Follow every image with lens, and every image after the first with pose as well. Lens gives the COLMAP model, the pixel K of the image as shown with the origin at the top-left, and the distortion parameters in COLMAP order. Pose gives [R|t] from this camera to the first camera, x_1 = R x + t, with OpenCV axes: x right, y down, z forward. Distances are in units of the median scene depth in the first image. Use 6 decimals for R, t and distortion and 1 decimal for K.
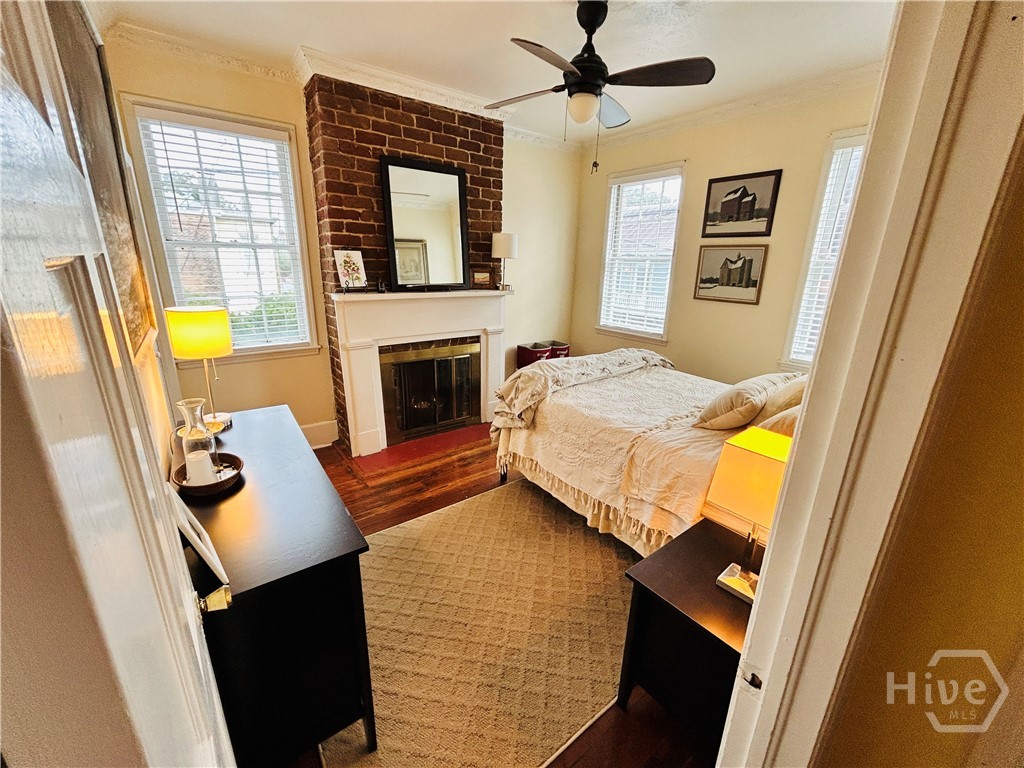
lens RADIAL K [[415.5, 0, 517.0], [0, 415.5, 381.8], [0, 0, 1]] dist [0.001065, -0.000183]
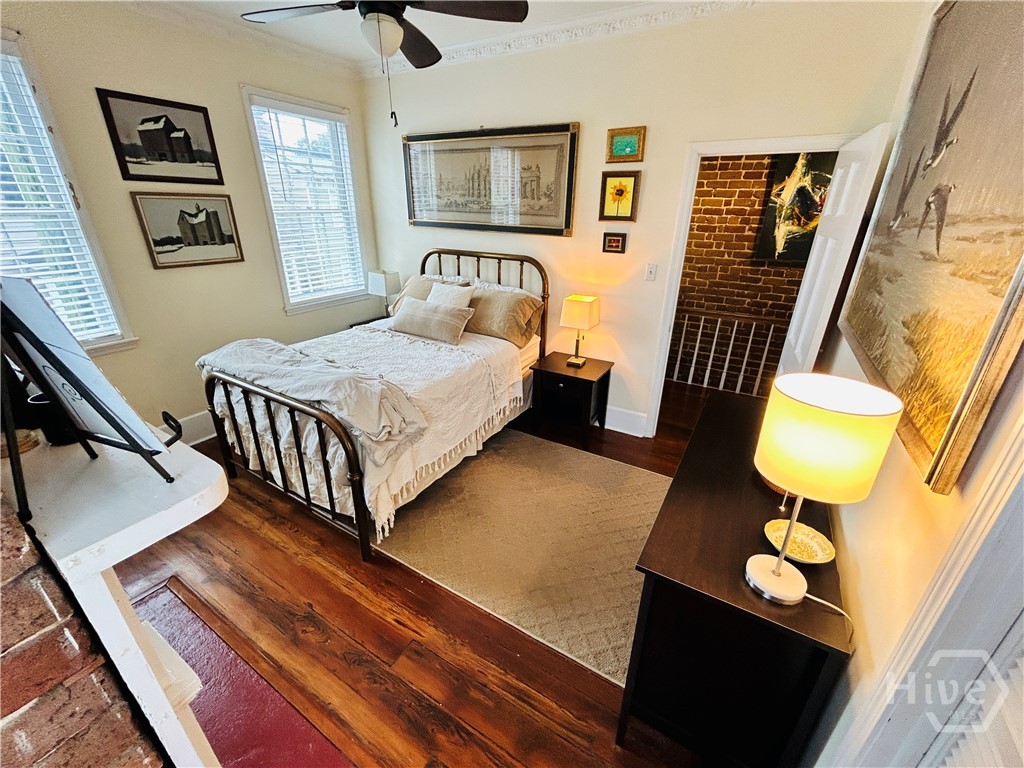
lens RADIAL K [[415.5, 0, 512.4], [0, 415.5, 383.4], [0, 0, 1]] dist [0.001065, -0.000183]
pose [[-0.376610, -0.390228, 0.840171, -0.549900], [0.239955, 0.834901, 0.495340, -0.272310], [-0.894755, 0.388153, -0.220795, 0.763501]]
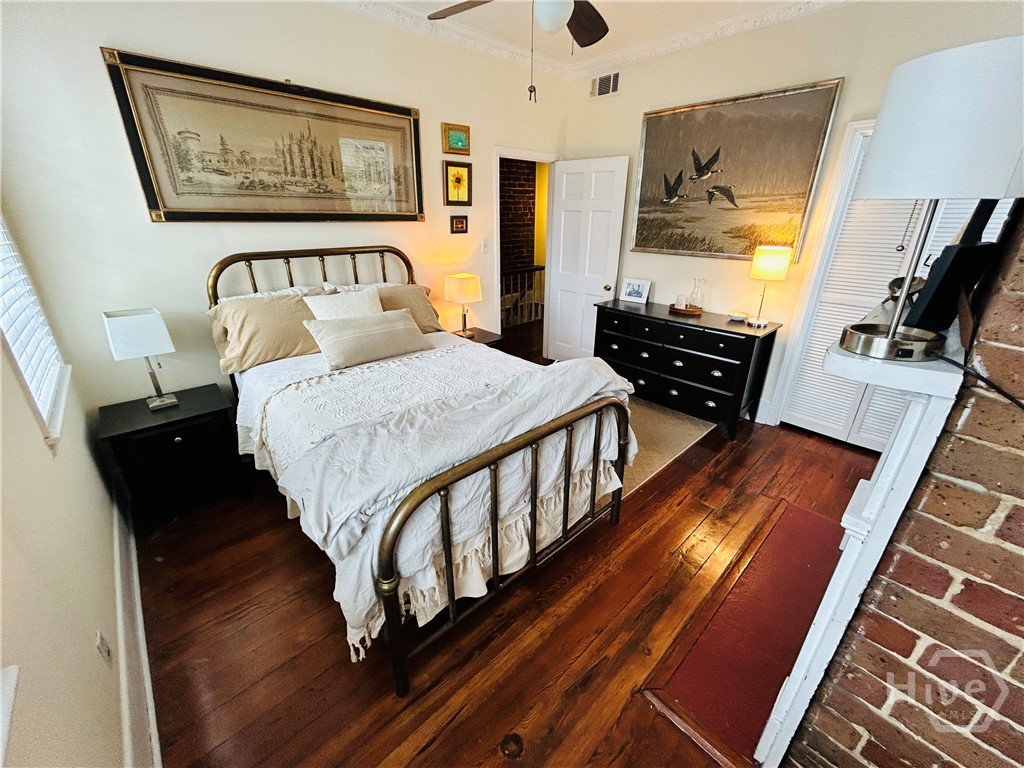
lens RADIAL K [[415.5, 0, 506.7], [0, 415.5, 379.7], [0, 0, 1]] dist [0.001065, -0.000183]
pose [[-0.993298, -0.001969, -0.115568, 0.240730], [-0.075562, 0.767670, 0.636375, -0.399481], [0.087465, 0.640842, -0.762674, 1.299627]]
